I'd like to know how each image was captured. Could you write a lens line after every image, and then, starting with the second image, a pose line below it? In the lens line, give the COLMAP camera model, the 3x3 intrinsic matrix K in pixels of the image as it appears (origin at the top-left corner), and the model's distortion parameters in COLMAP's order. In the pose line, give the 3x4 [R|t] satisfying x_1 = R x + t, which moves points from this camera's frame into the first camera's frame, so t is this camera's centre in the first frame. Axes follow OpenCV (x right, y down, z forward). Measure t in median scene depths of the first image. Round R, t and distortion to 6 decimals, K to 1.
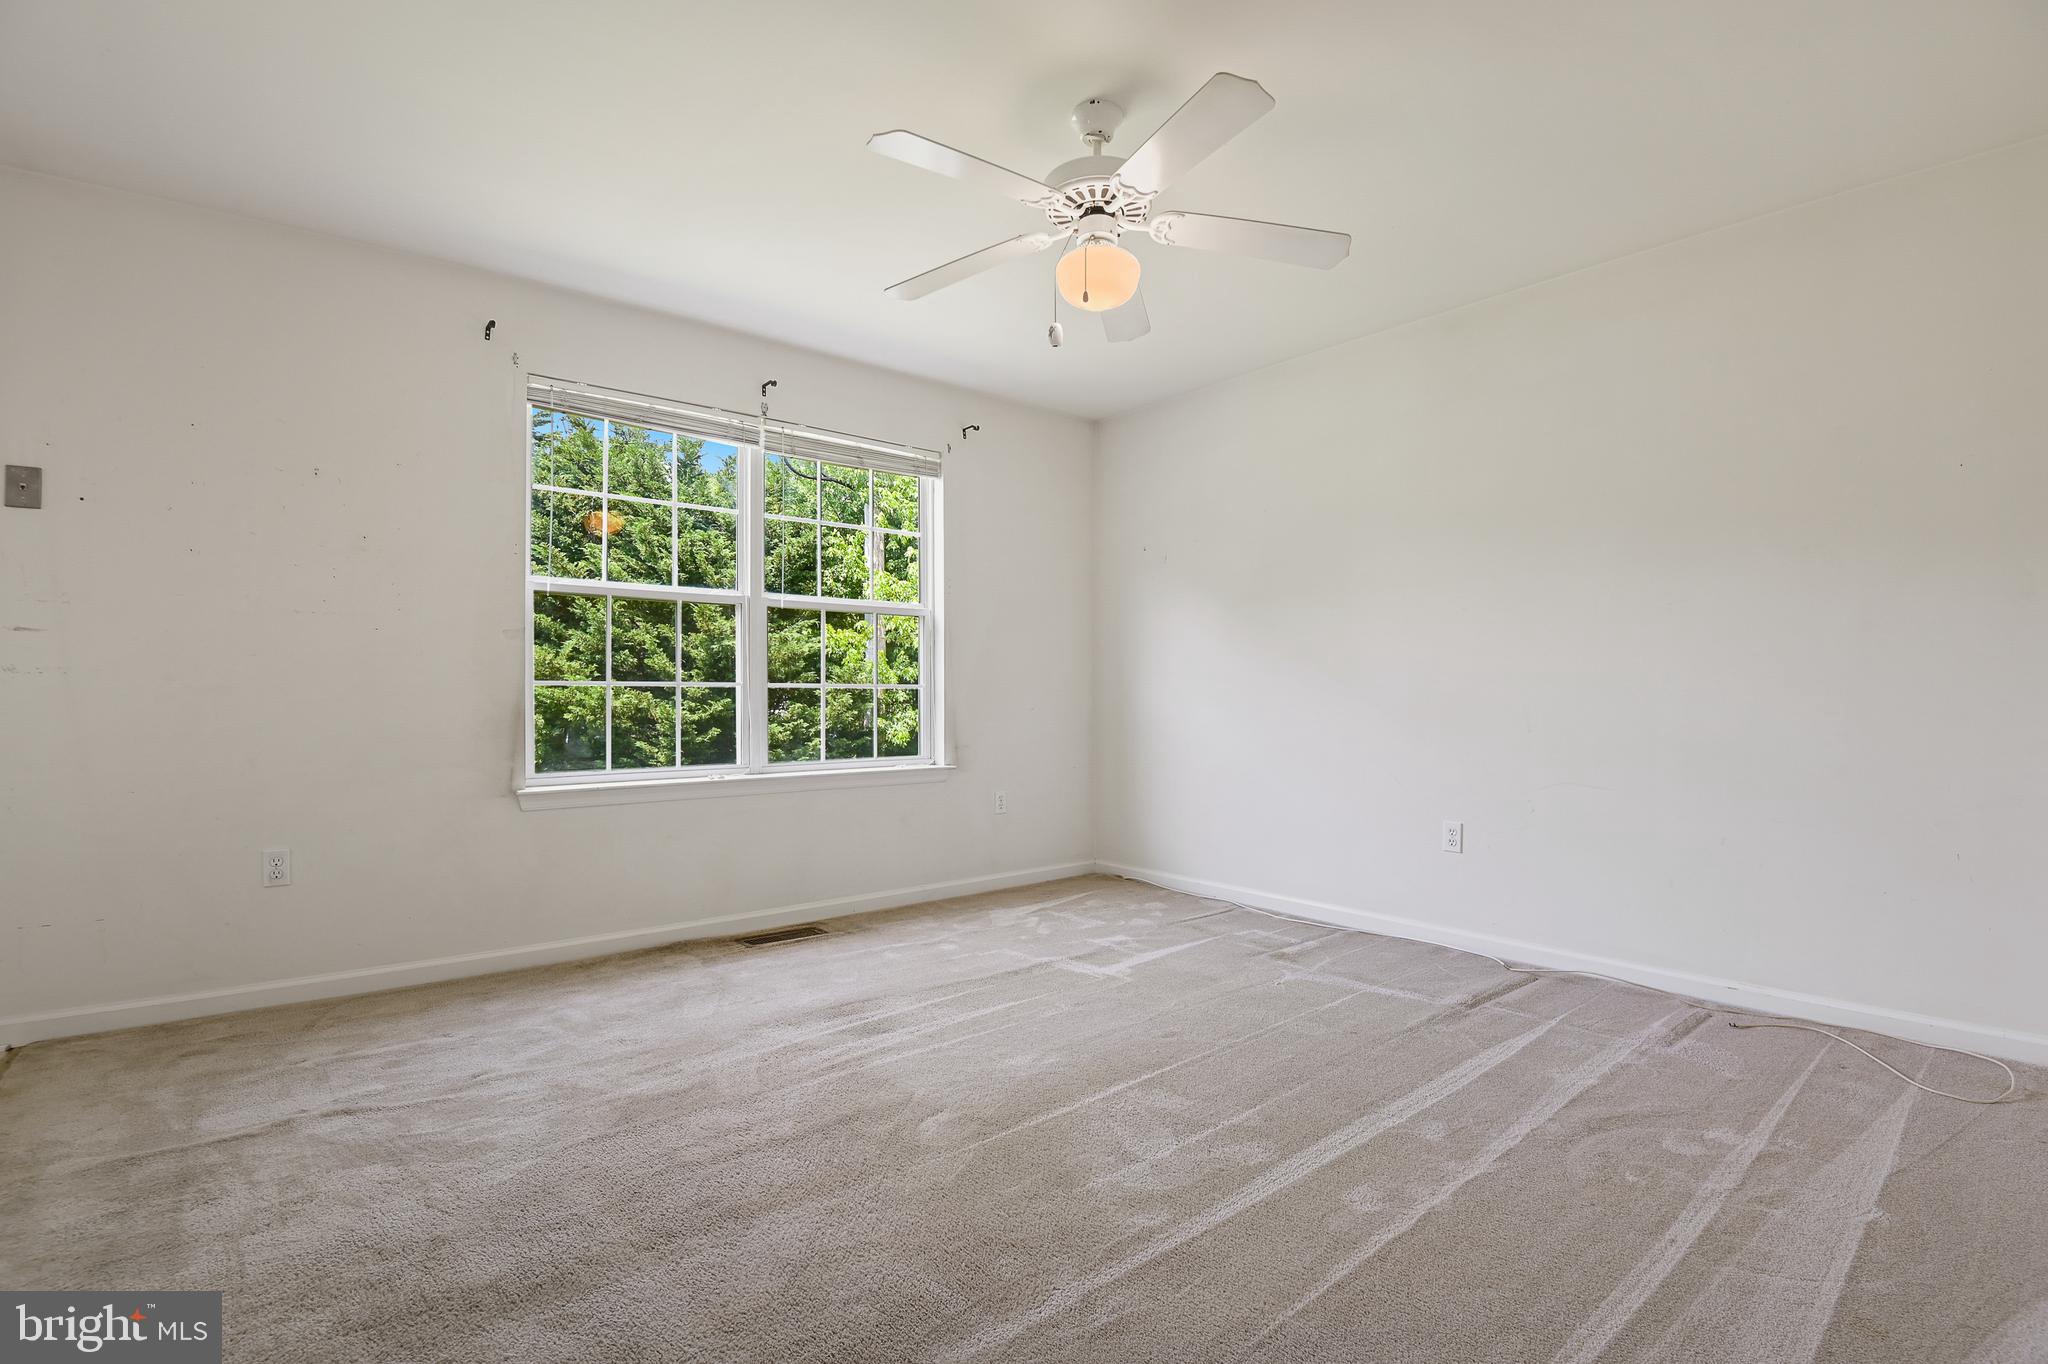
lens RADIAL K [[916.8, 0, 1015.6], [0, 916.8, 692.5], [0, 0, 1]] dist [-0.039458, -0.000318]
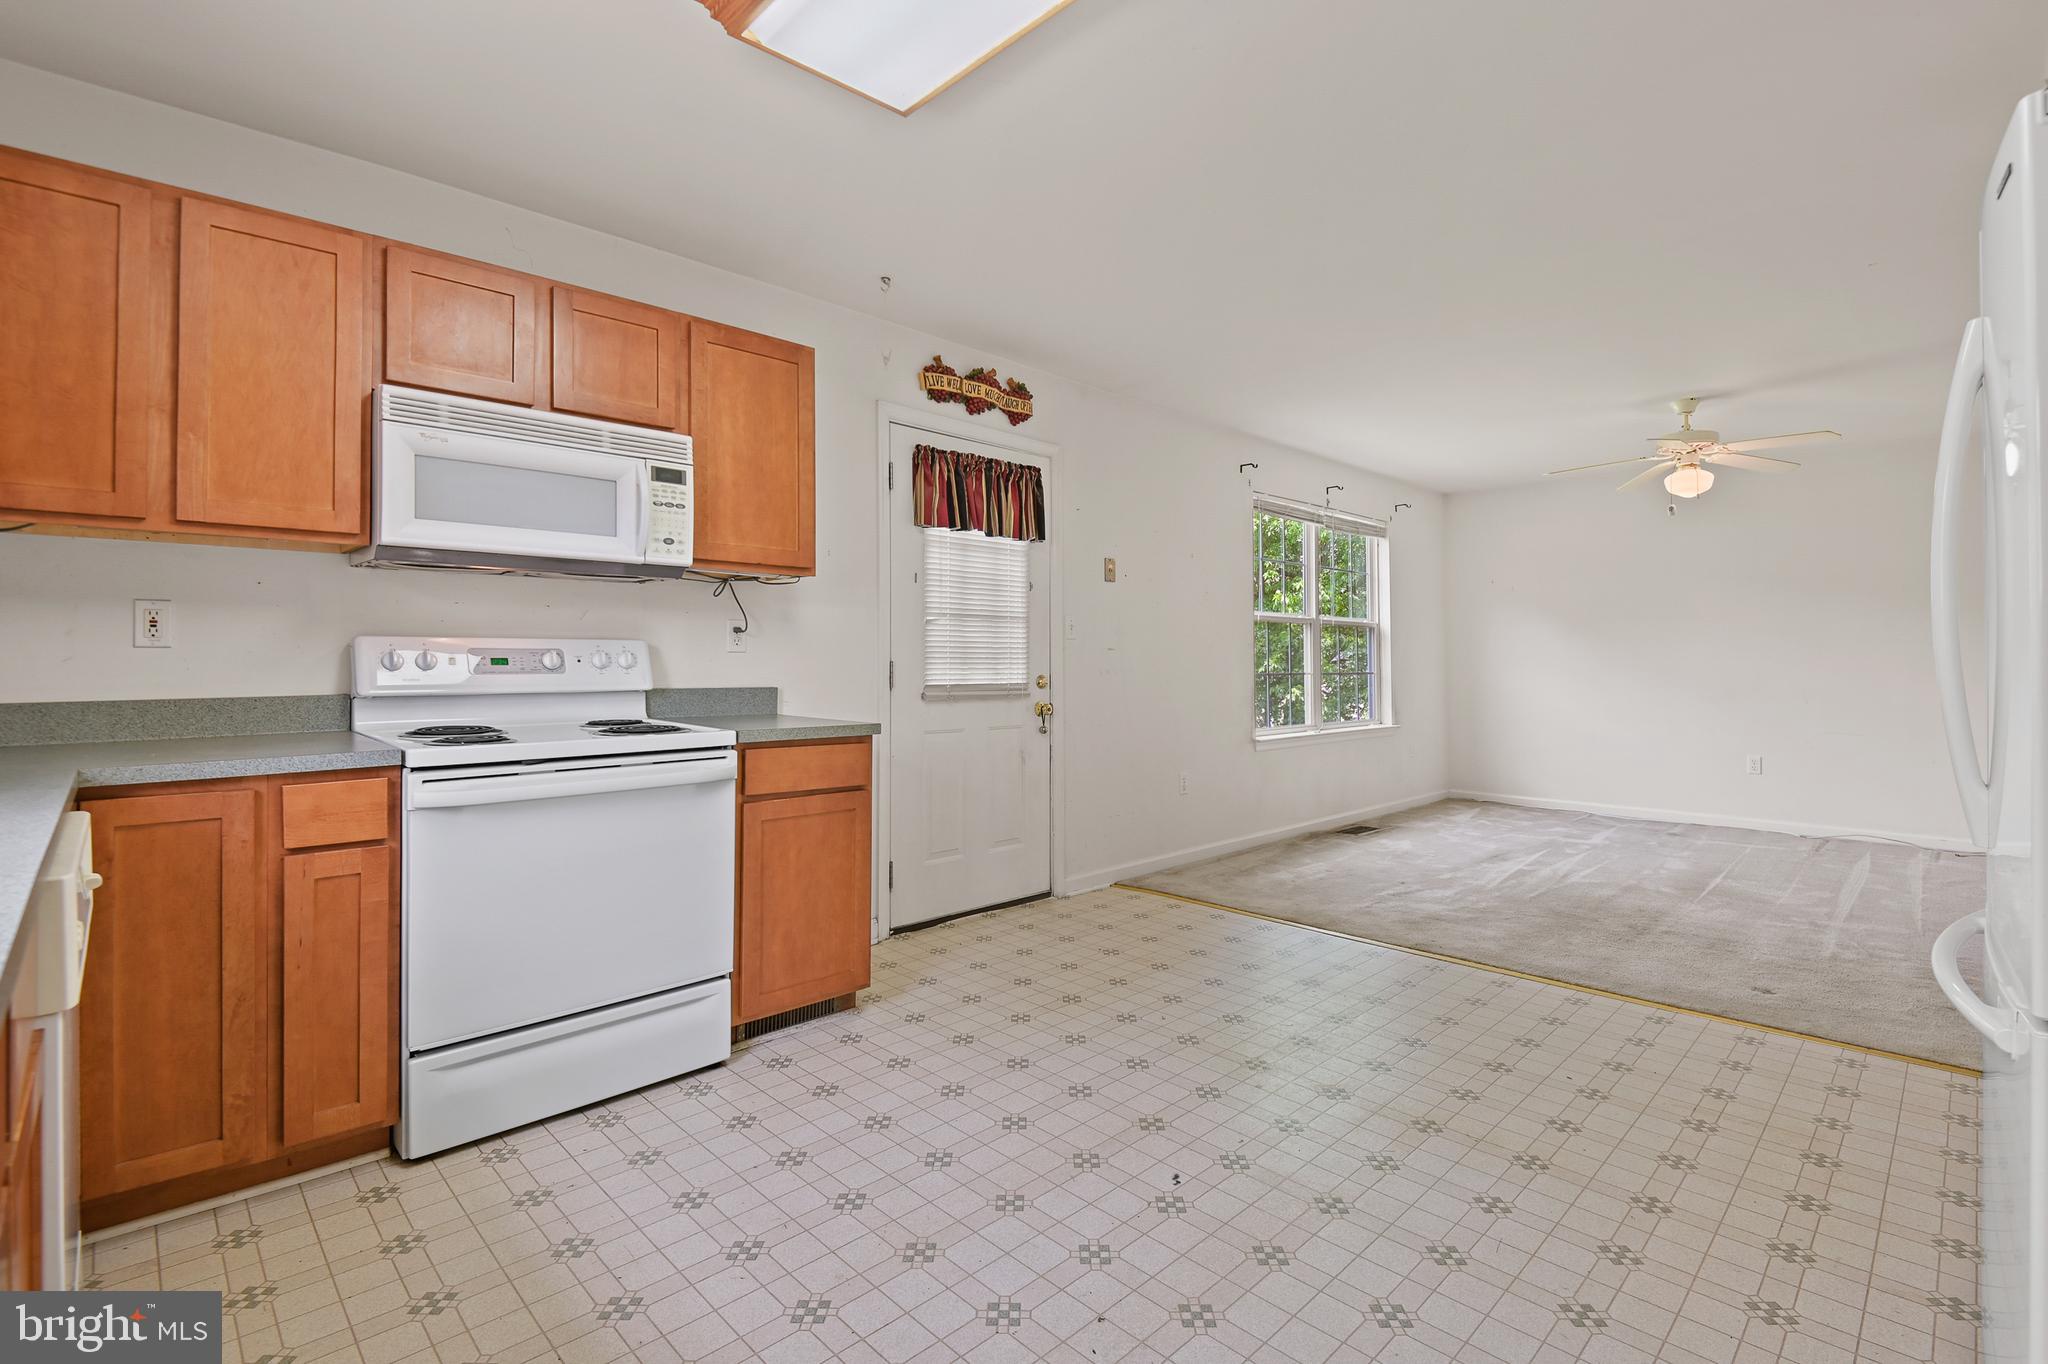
lens RADIAL K [[941.6, 0, 963.1], [0, 941.6, 622.4], [0, 0, 1]] dist [-0.002221, -0.010684]
pose [[0.996848, 0.005261, 0.079161, -0.953283], [-0.002312, 0.999301, -0.037301, -0.033698], [-0.079302, 0.037000, 0.996164, -0.537077]]
